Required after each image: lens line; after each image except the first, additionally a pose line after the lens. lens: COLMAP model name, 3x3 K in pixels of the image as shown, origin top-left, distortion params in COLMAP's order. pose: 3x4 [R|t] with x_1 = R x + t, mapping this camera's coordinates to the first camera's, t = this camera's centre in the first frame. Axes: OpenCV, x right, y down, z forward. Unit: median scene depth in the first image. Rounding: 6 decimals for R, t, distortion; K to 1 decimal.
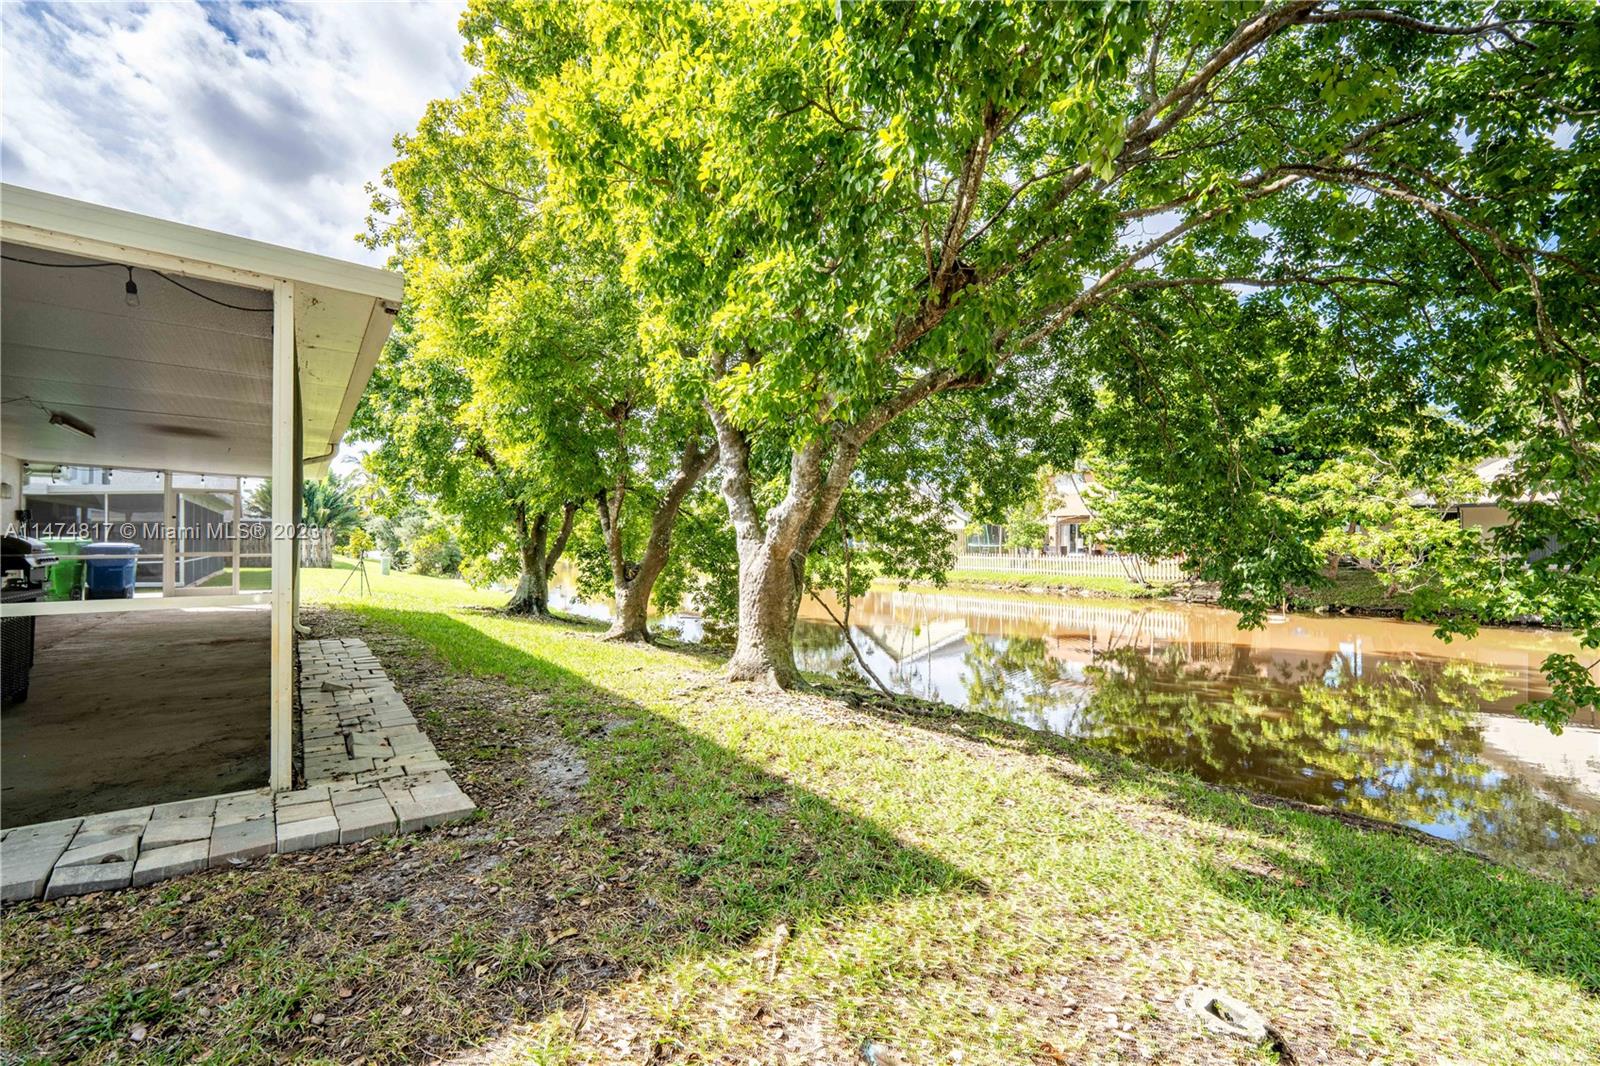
lens RADIAL K [[648.8, 0, 794.0], [0, 648.8, 530.9], [0, 0, 1]] dist [-0.000409, -0.000232]
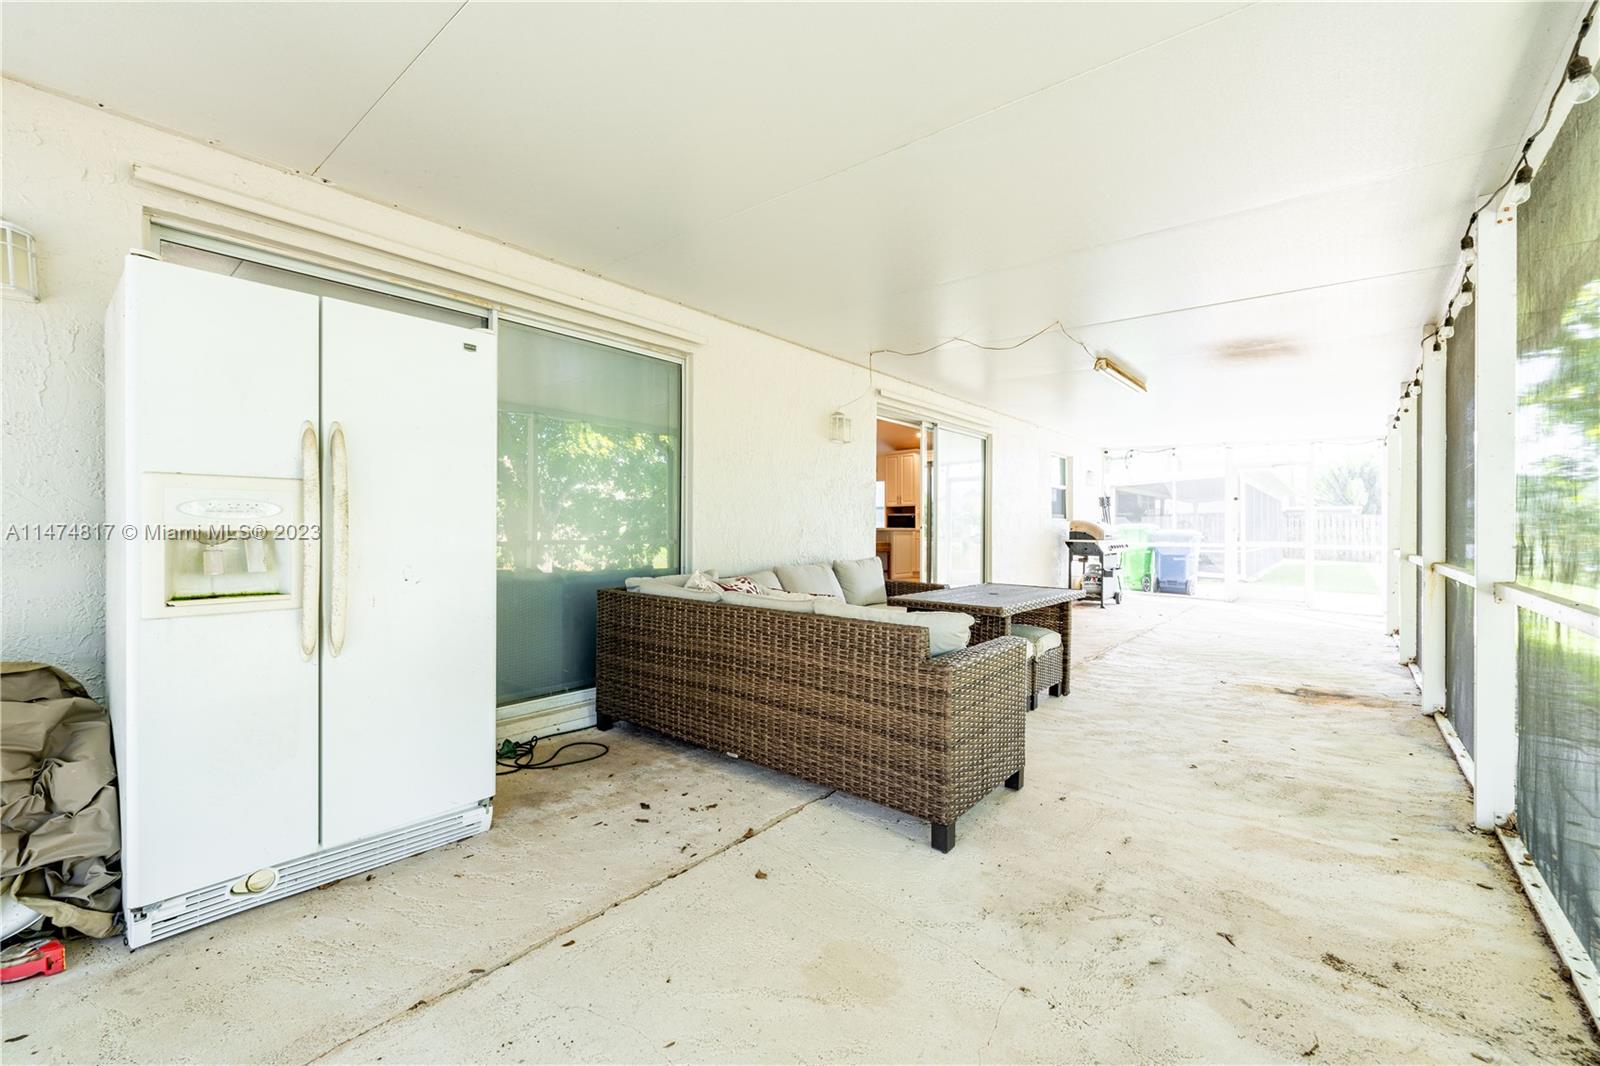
lens RADIAL K [[648.8, 0, 794.0], [0, 648.8, 530.9], [0, 0, 1]] dist [-0.000409, -0.000232]
pose [[0.210529, -0.003570, -0.977581, -0.264828], [0.015781, 0.999875, -0.000253, 0.012037], [0.977460, -0.015374, 0.210559, 0.275487]]
